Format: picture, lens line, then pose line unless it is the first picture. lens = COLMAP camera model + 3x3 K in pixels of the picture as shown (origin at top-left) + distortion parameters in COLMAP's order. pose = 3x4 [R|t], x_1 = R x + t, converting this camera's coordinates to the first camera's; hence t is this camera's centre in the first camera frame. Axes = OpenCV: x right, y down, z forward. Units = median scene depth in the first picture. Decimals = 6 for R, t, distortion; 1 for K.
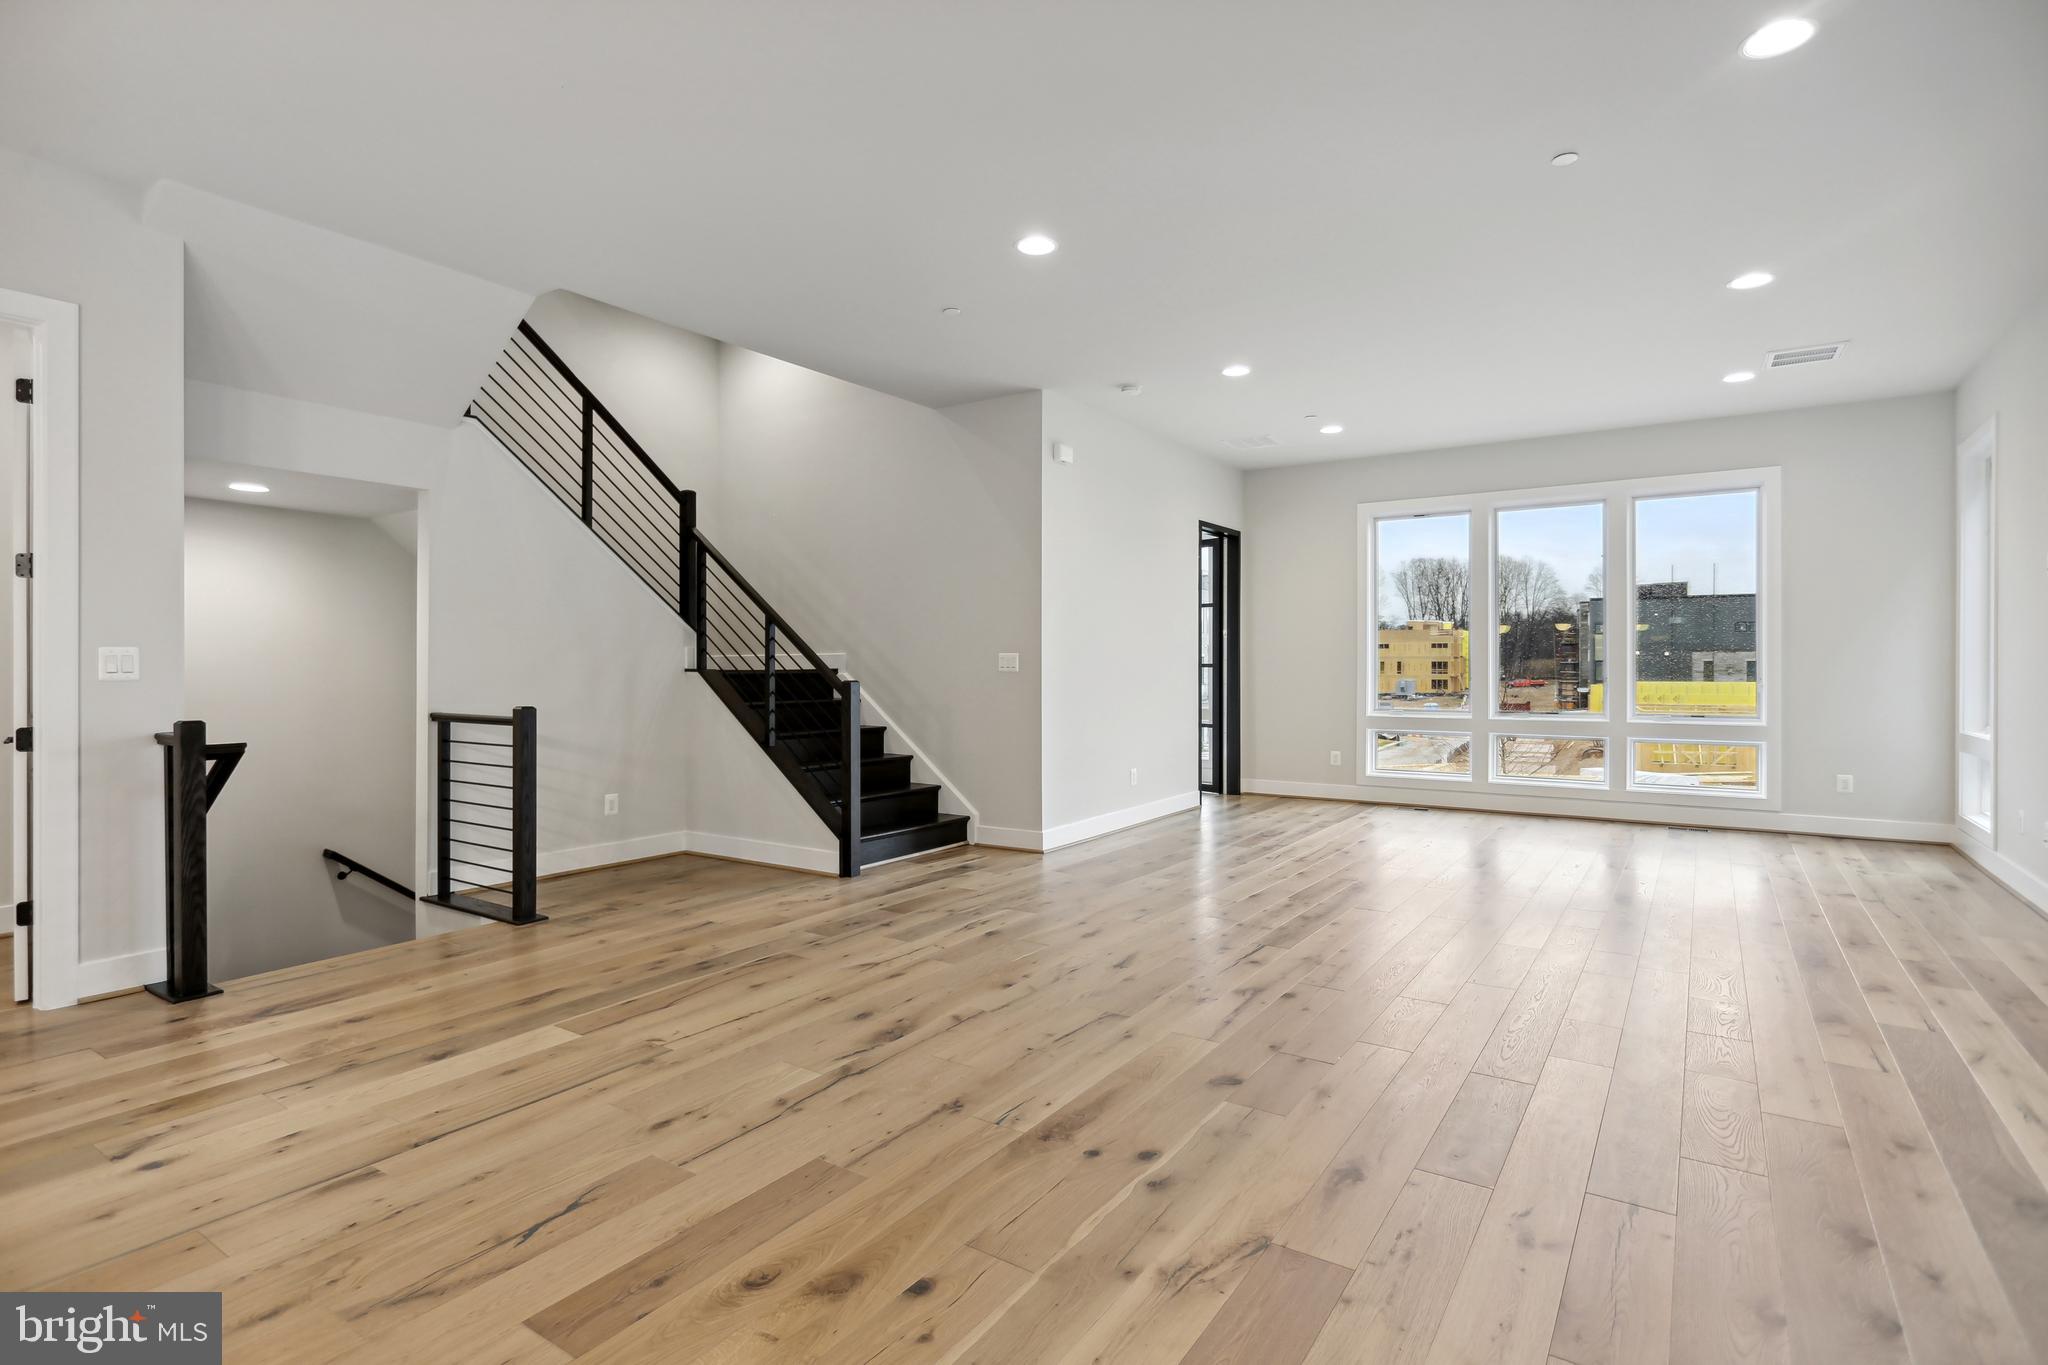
lens RADIAL K [[1011.6, 0, 1024.0], [0, 1011.6, 682.5], [0, 0, 1]] dist [-0.000473, 0.000011]
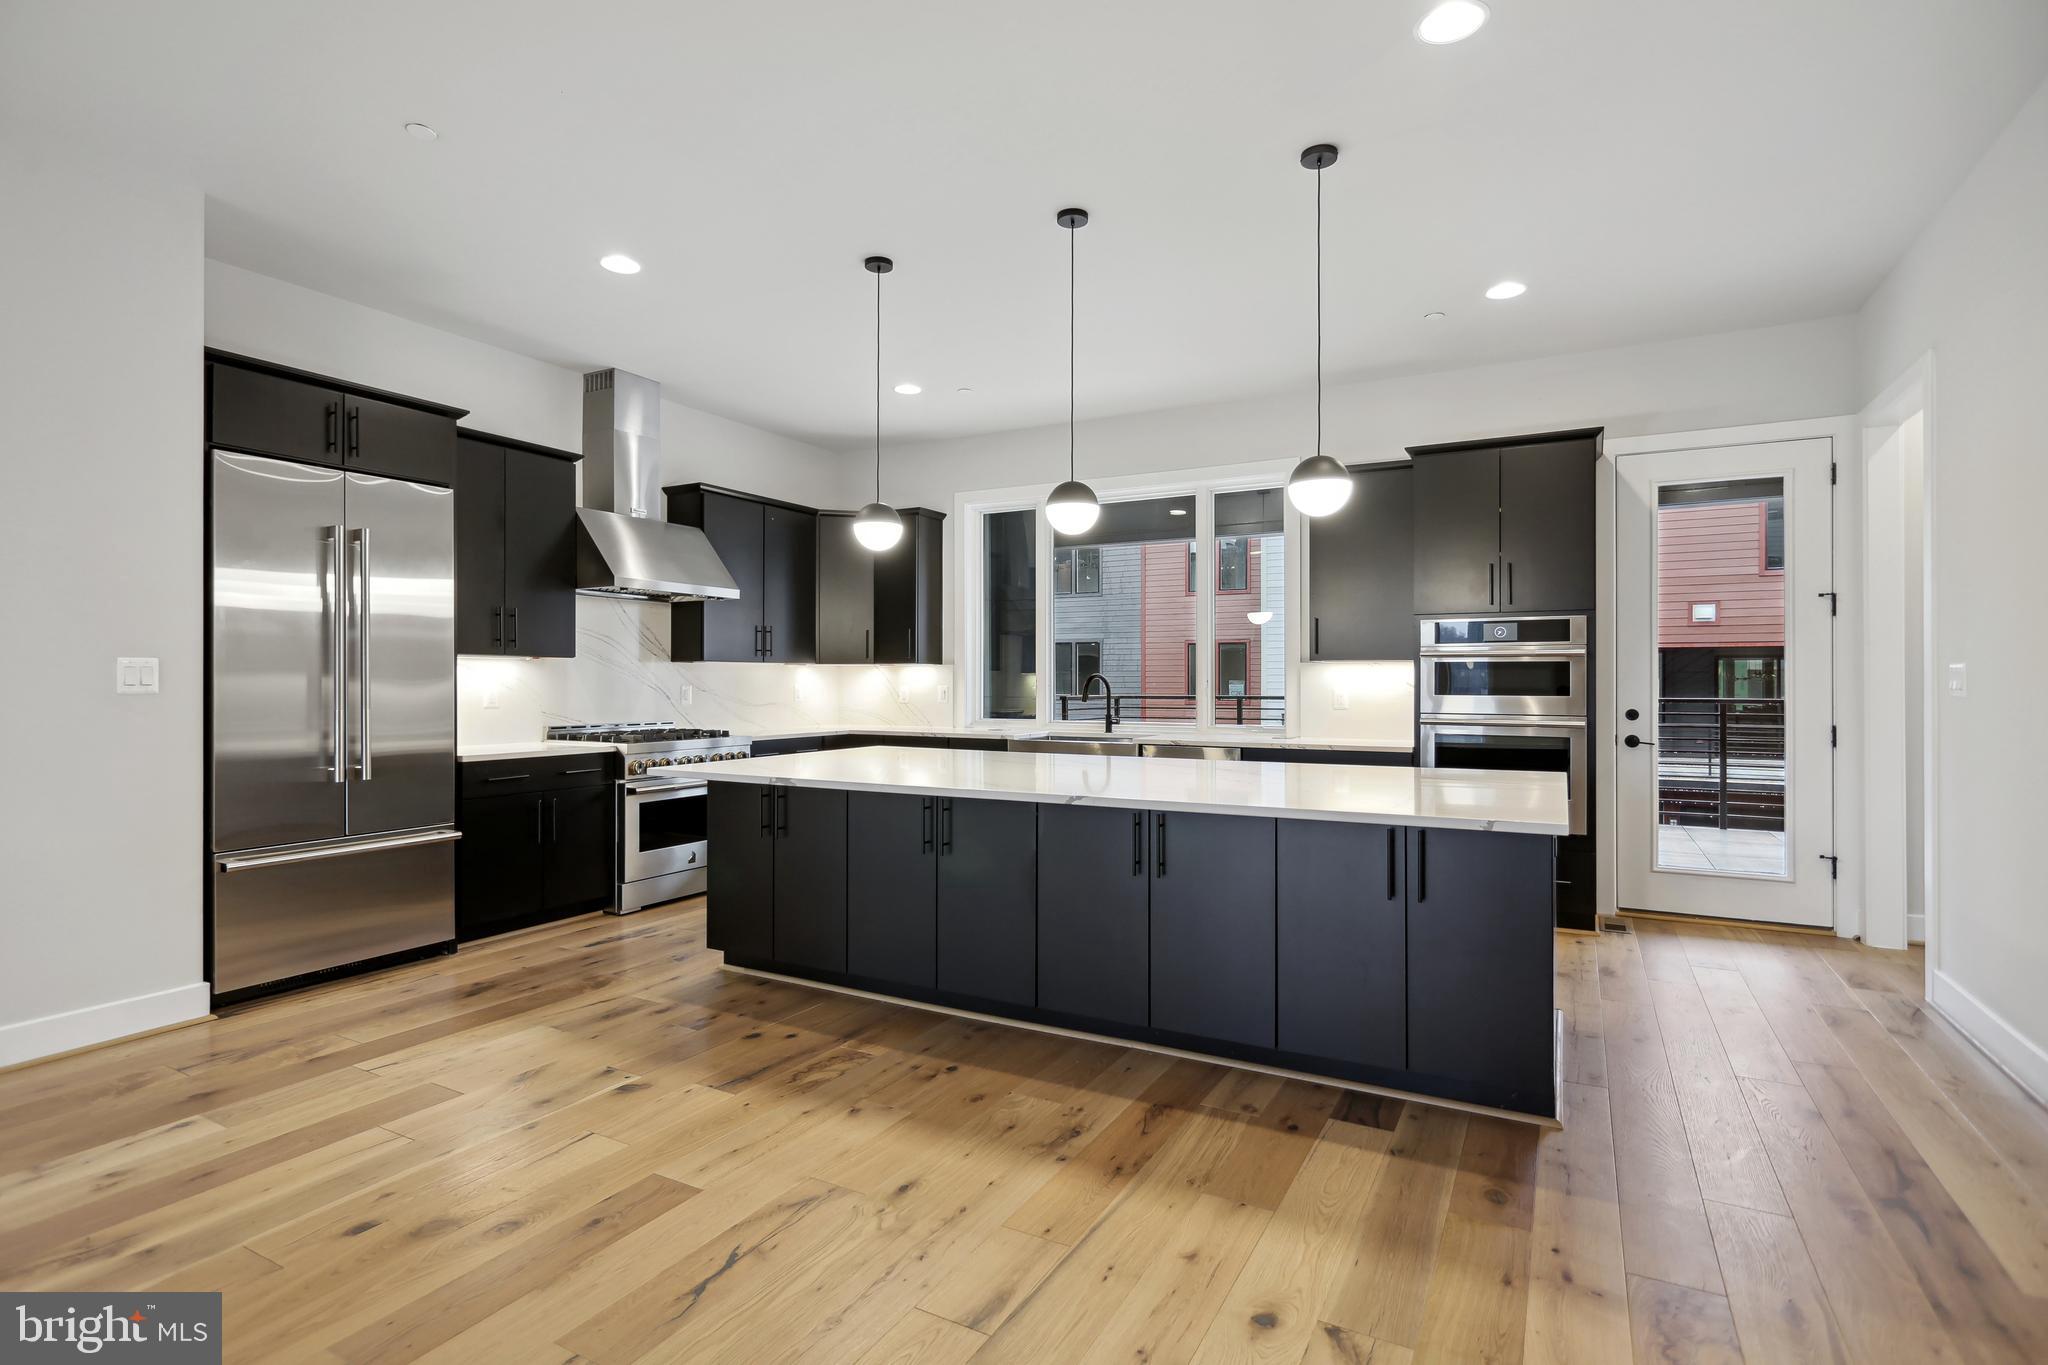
lens RADIAL K [[1011.6, 0, 1024.0], [0, 1011.6, 682.5], [0, 0, 1]] dist [-0.000473, 0.000011]
pose [[-0.995744, 0.001413, -0.092150, -0.494527], [-0.000505, 0.999784, 0.020789, -0.033436], [0.092160, 0.020747, -0.995528, 1.453010]]
